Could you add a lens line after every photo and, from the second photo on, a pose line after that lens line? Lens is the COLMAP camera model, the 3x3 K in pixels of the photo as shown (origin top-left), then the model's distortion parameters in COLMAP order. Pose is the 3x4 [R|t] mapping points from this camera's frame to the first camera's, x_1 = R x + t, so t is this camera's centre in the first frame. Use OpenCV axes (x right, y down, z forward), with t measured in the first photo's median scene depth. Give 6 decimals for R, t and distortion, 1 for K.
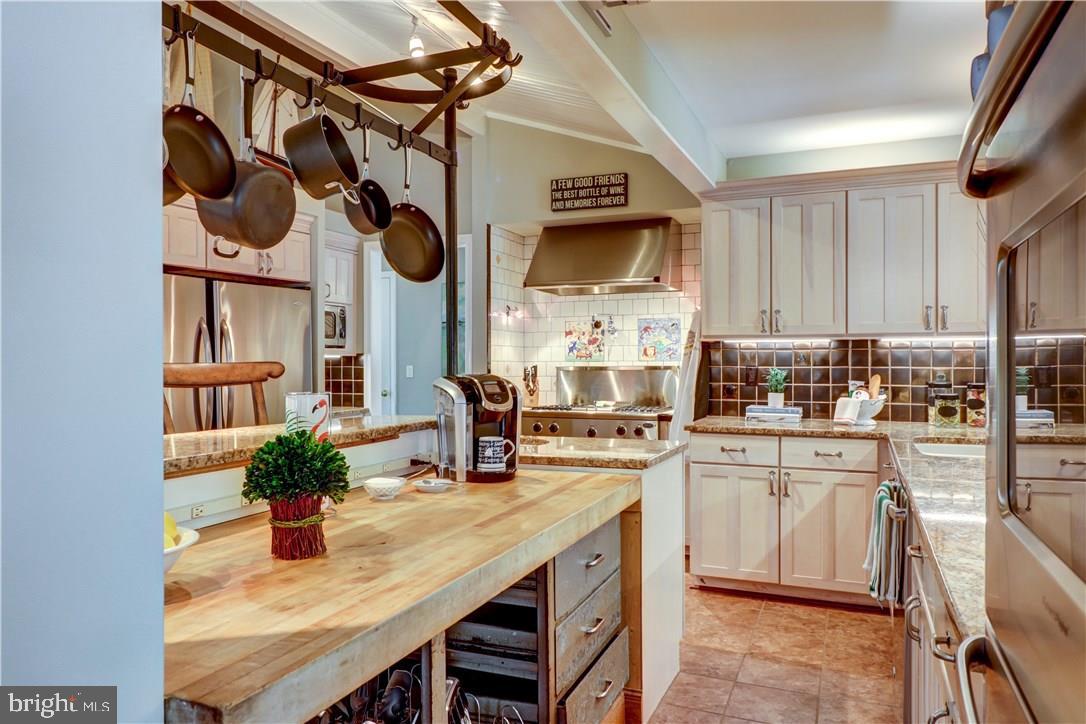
lens RADIAL K [[770.2, 0, 543.0], [0, 770.2, 362.0], [0, 0, 1]] dist [-0.004498, -0.000144]
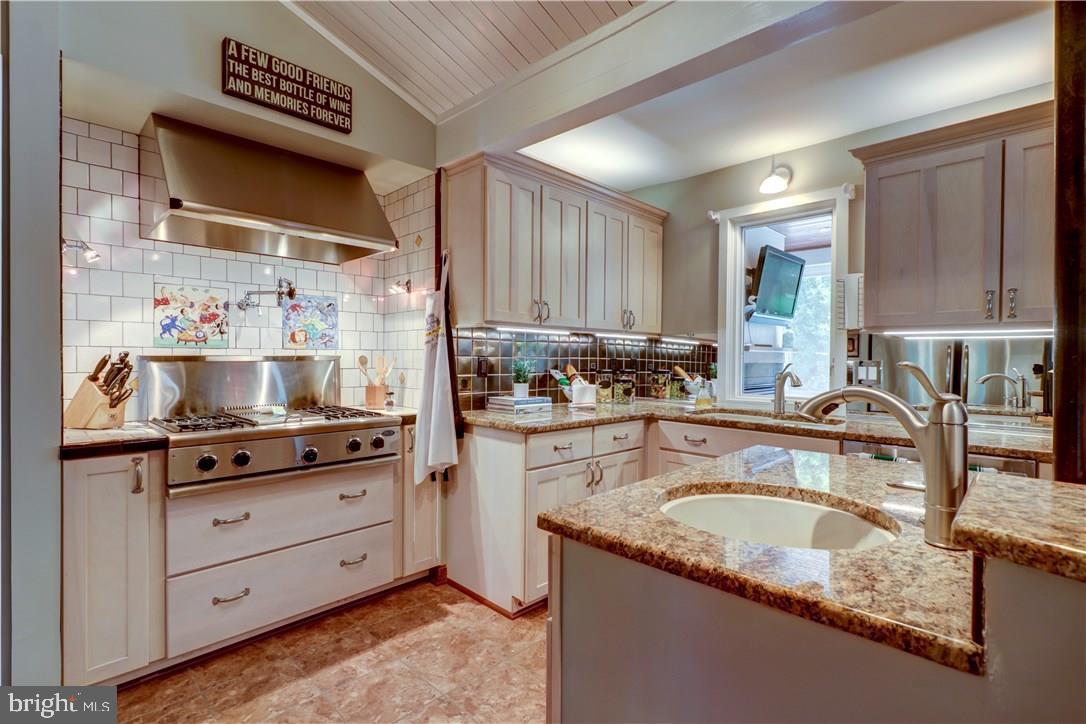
lens RADIAL K [[514.9, 0, 543.0], [0, 514.9, 362.0], [0, 0, 1]] dist [0.003492, 0.000229]
pose [[0.376675, -0.003755, 0.926338, -0.273074], [-0.007169, 0.999950, 0.006969, 0.006728], [-0.926318, -0.009266, 0.376630, 0.648644]]
